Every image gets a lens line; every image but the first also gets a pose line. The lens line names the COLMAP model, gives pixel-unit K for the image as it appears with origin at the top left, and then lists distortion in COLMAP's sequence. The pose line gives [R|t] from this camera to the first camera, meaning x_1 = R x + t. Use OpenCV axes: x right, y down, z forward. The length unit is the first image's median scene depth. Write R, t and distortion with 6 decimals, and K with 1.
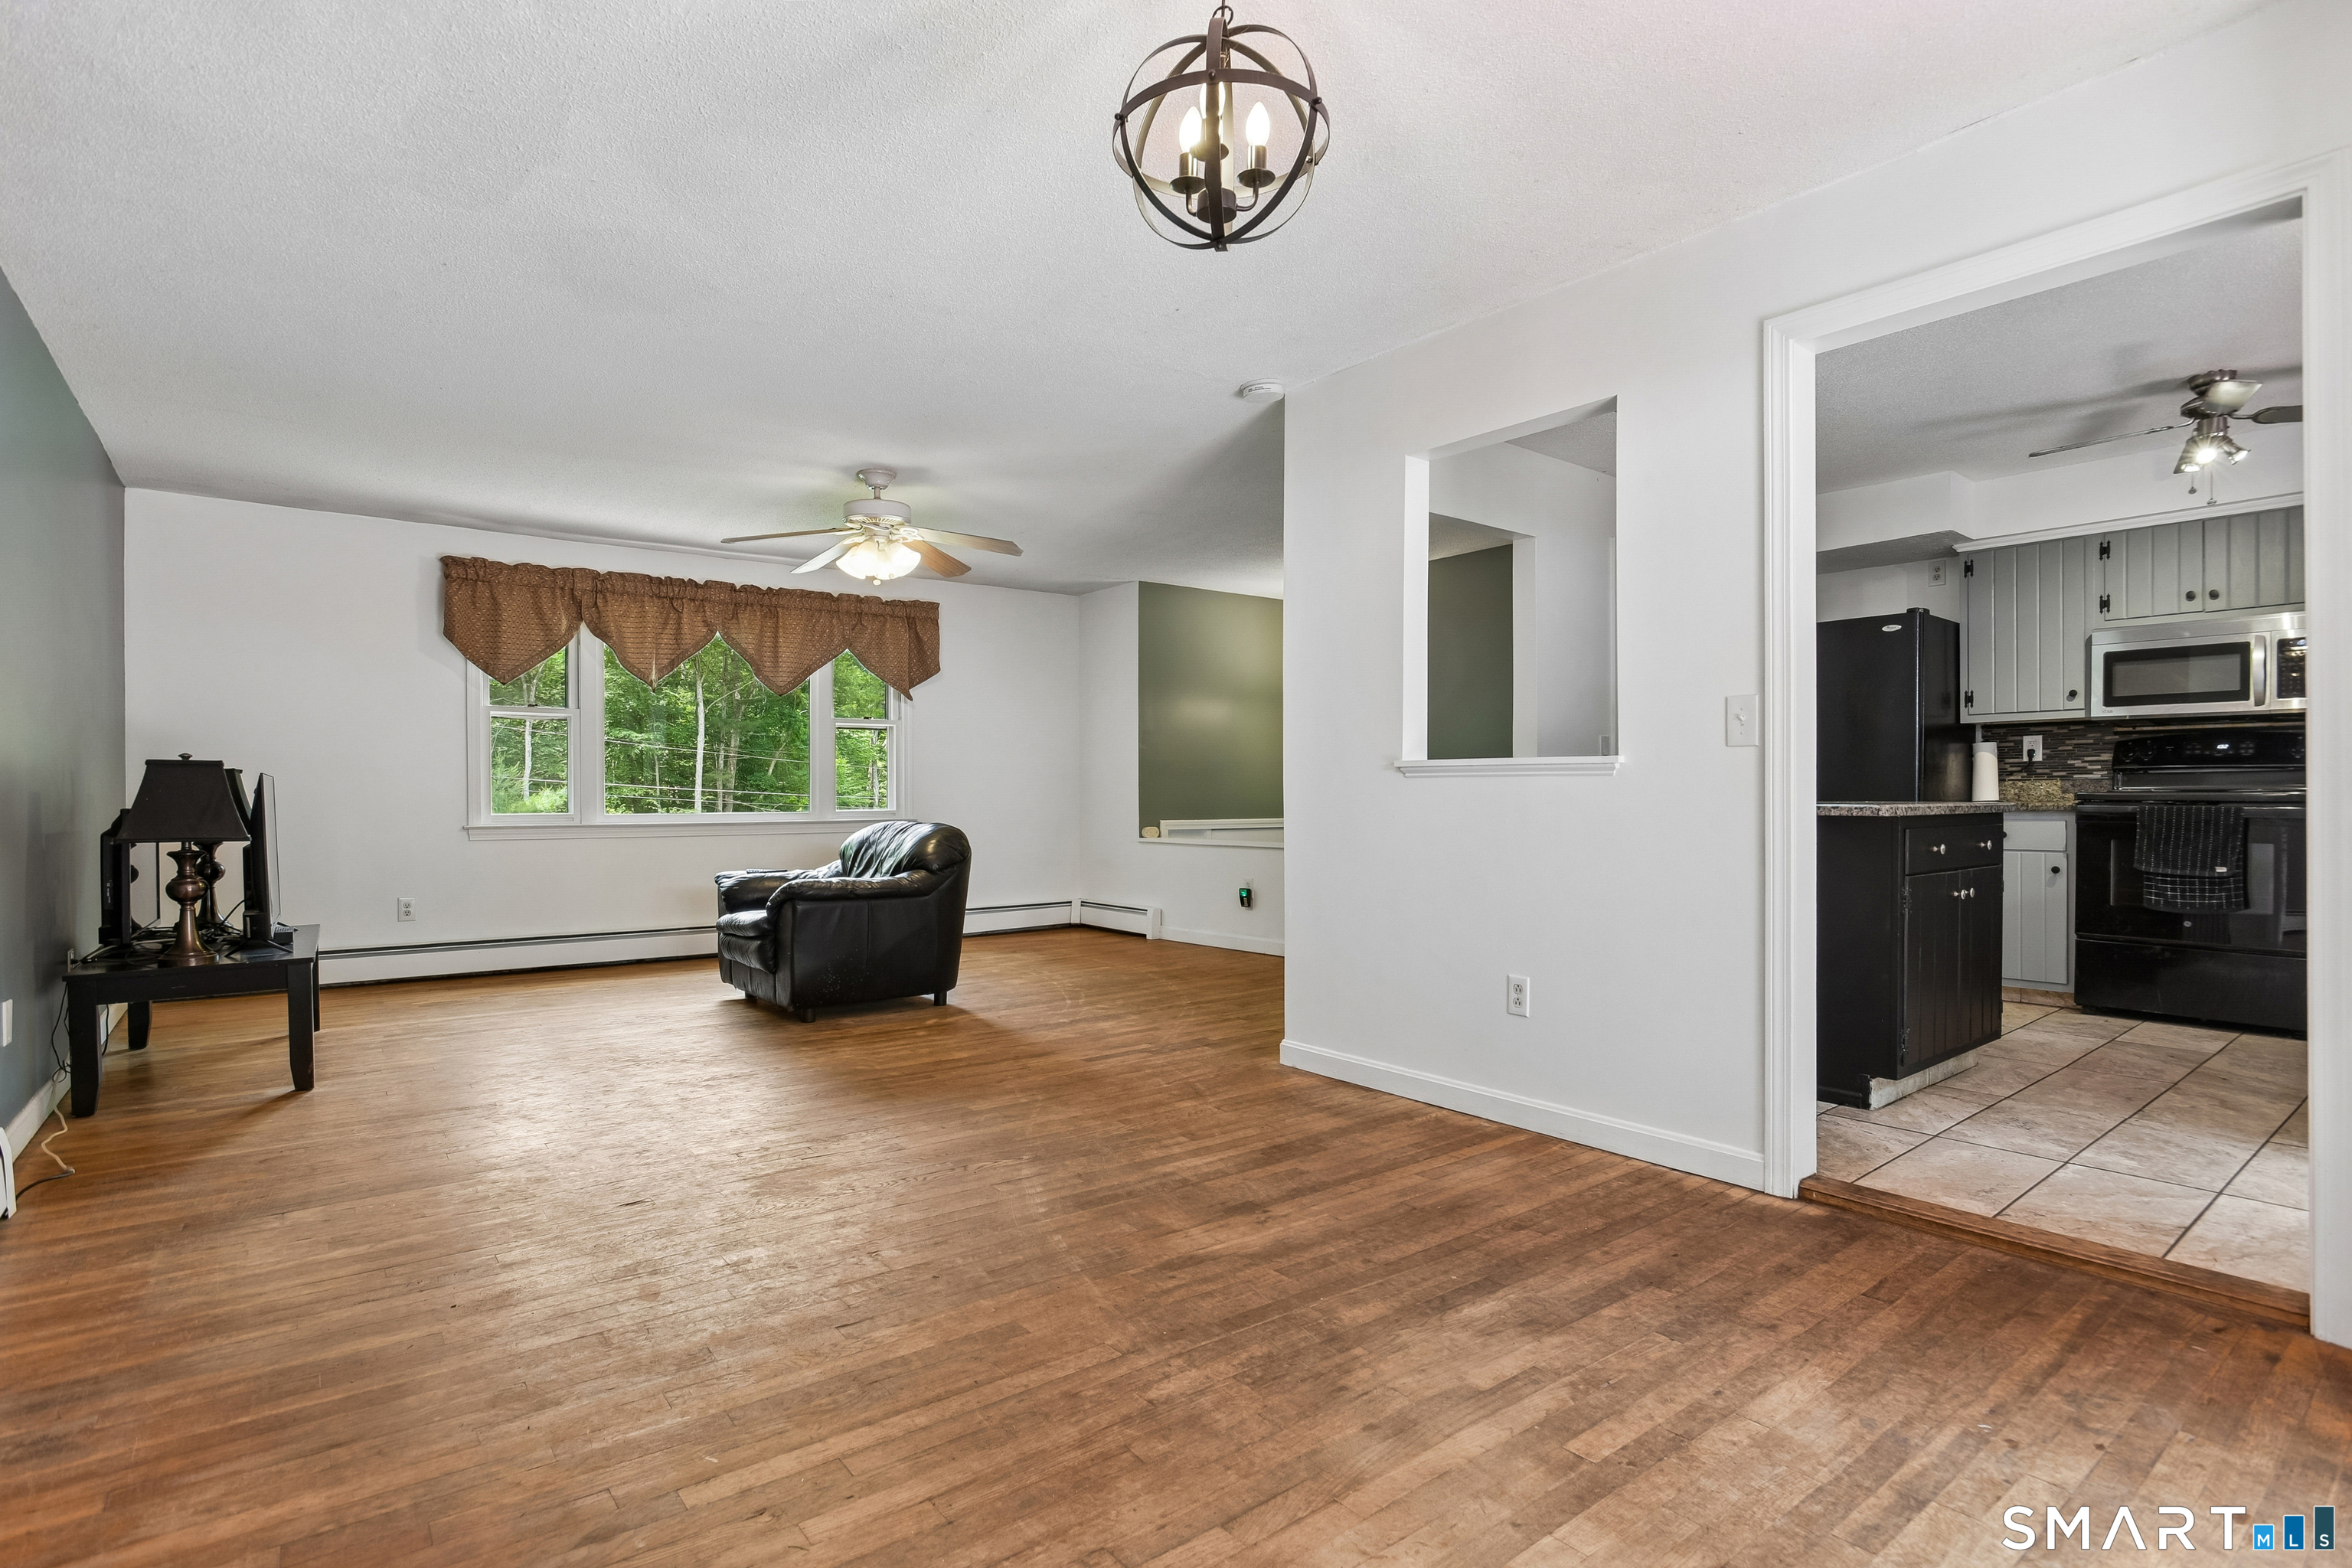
lens RADIAL K [[1147.6, 0, 1176.6], [0, 1147.6, 807.1], [0, 0, 1]] dist [-0.037272, 0.003557]
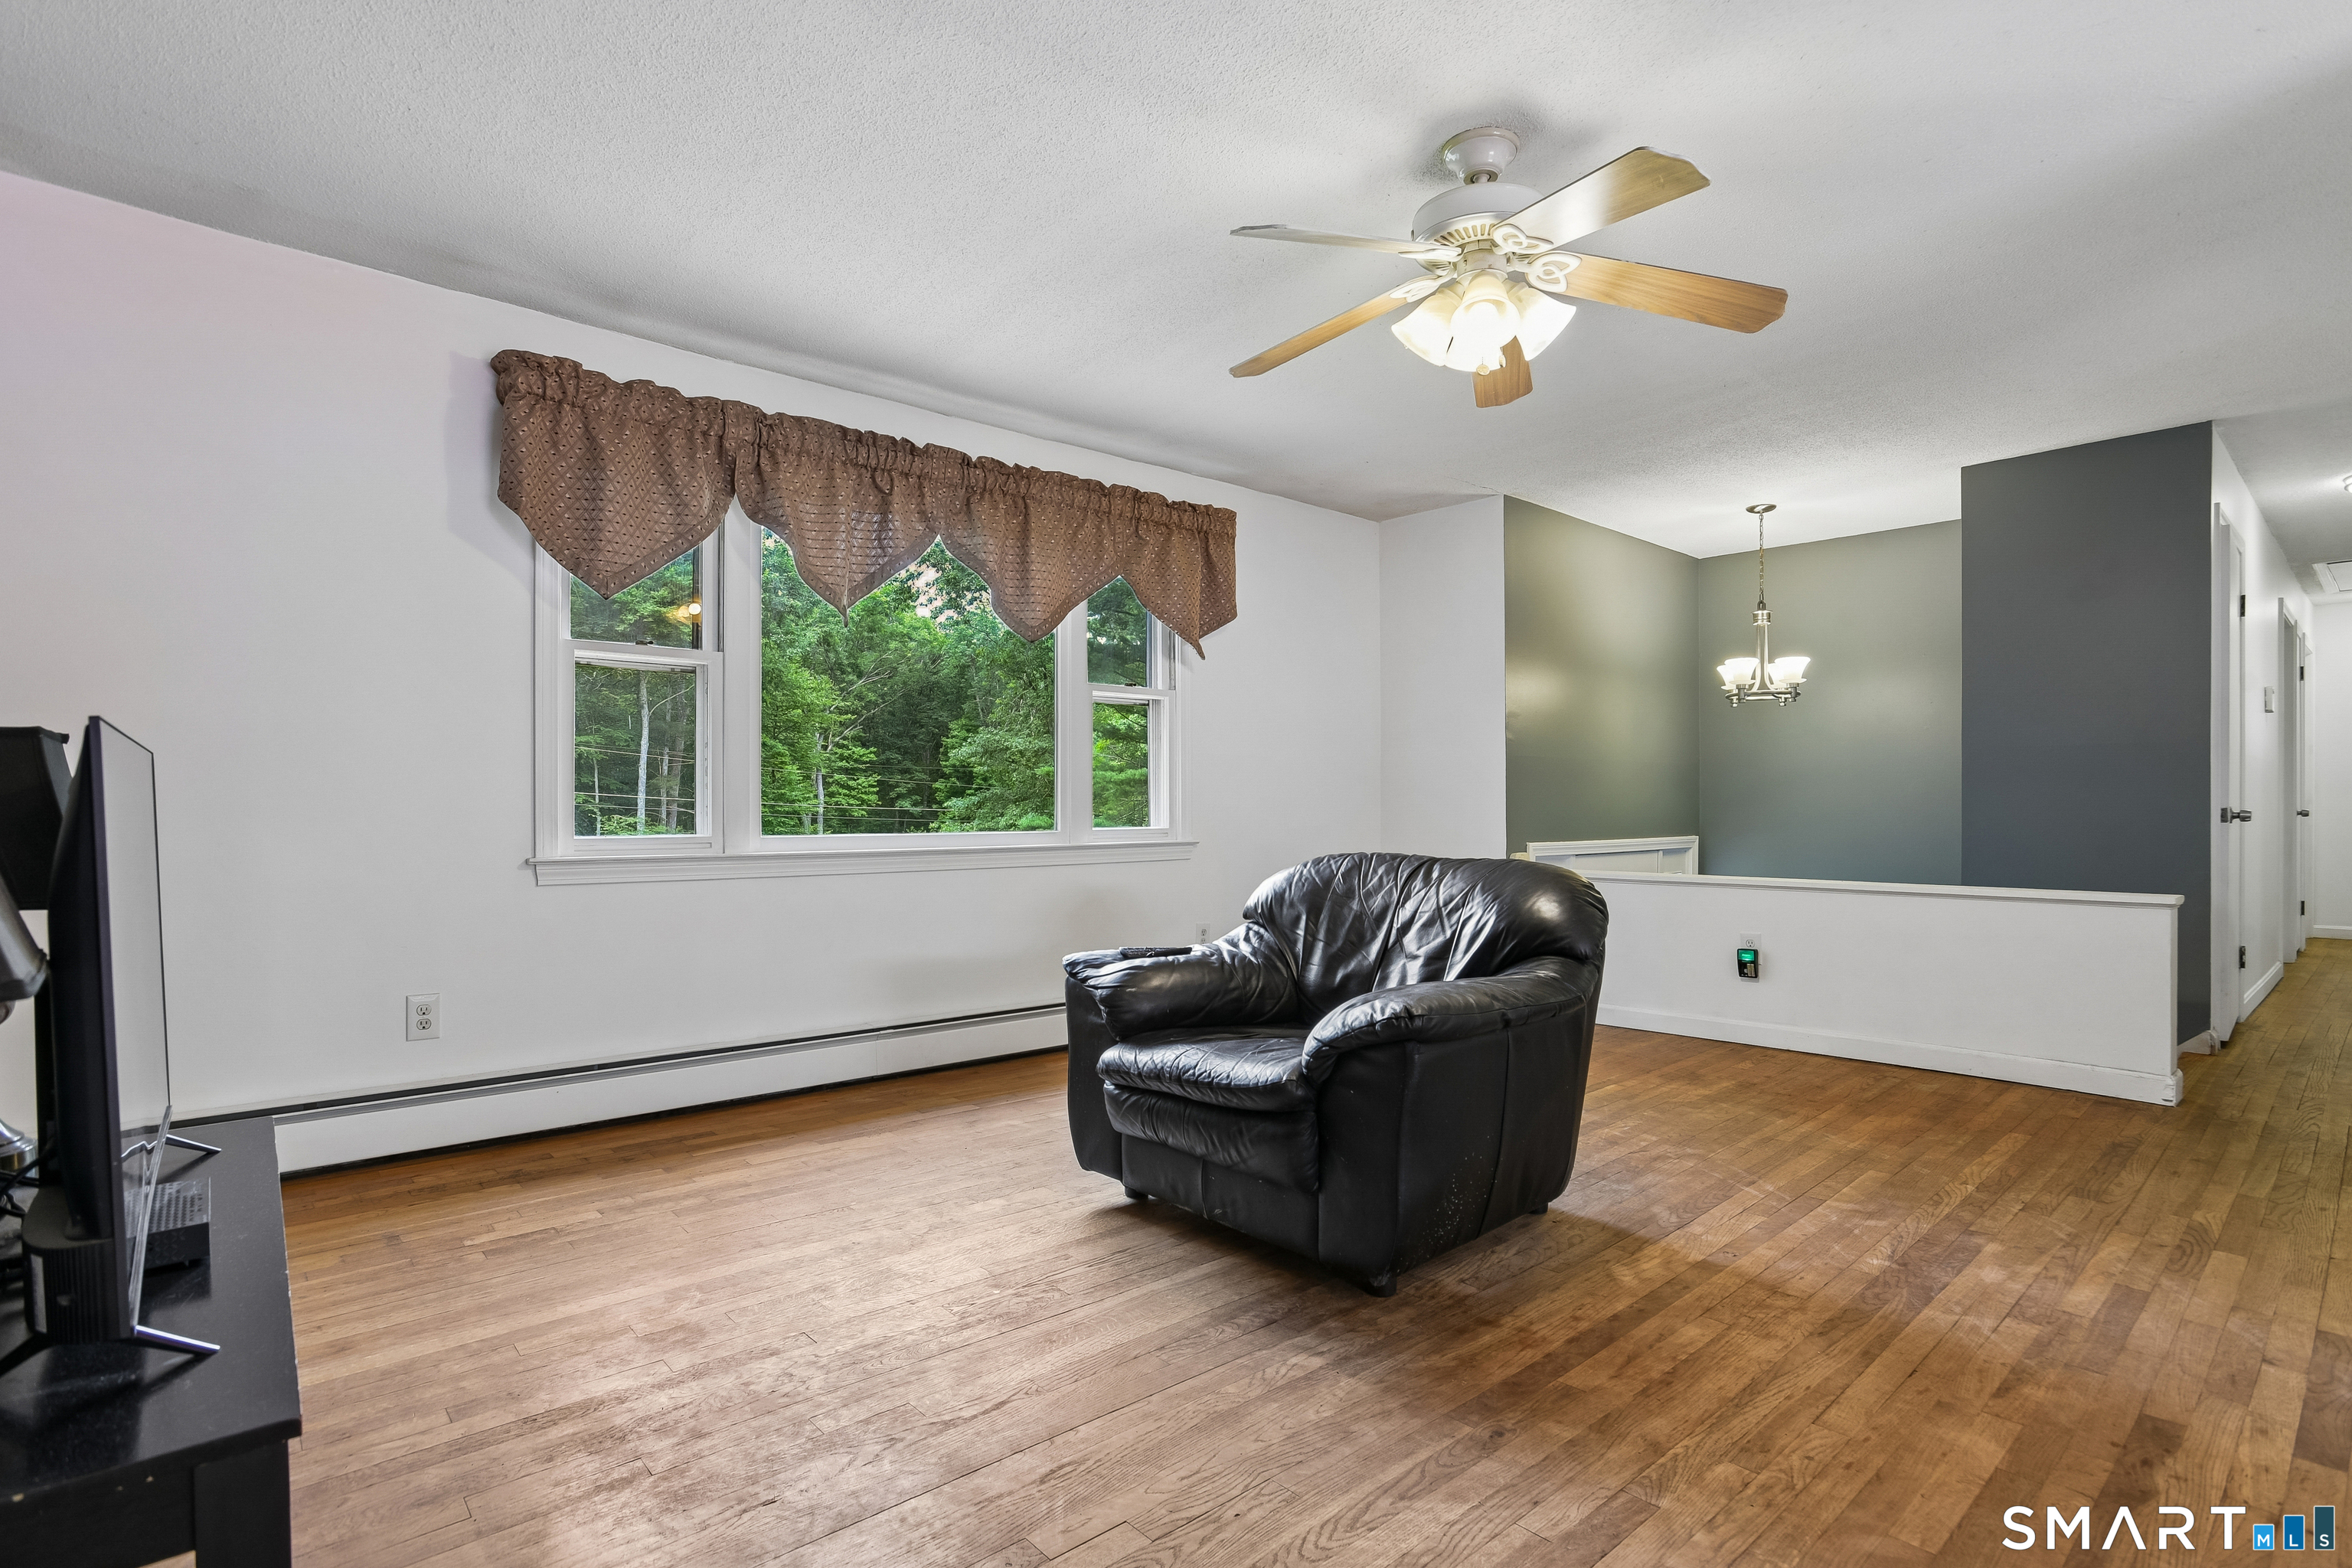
lens RADIAL K [[1147.6, 0, 1189.6], [0, 1147.6, 808.7], [0, 0, 1]] dist [-0.037272, 0.003557]
pose [[0.997917, 0.003130, 0.064439, -0.356627], [-0.002679, 0.999971, -0.007084, -0.003813], [-0.064459, 0.006897, 0.997897, 0.447394]]
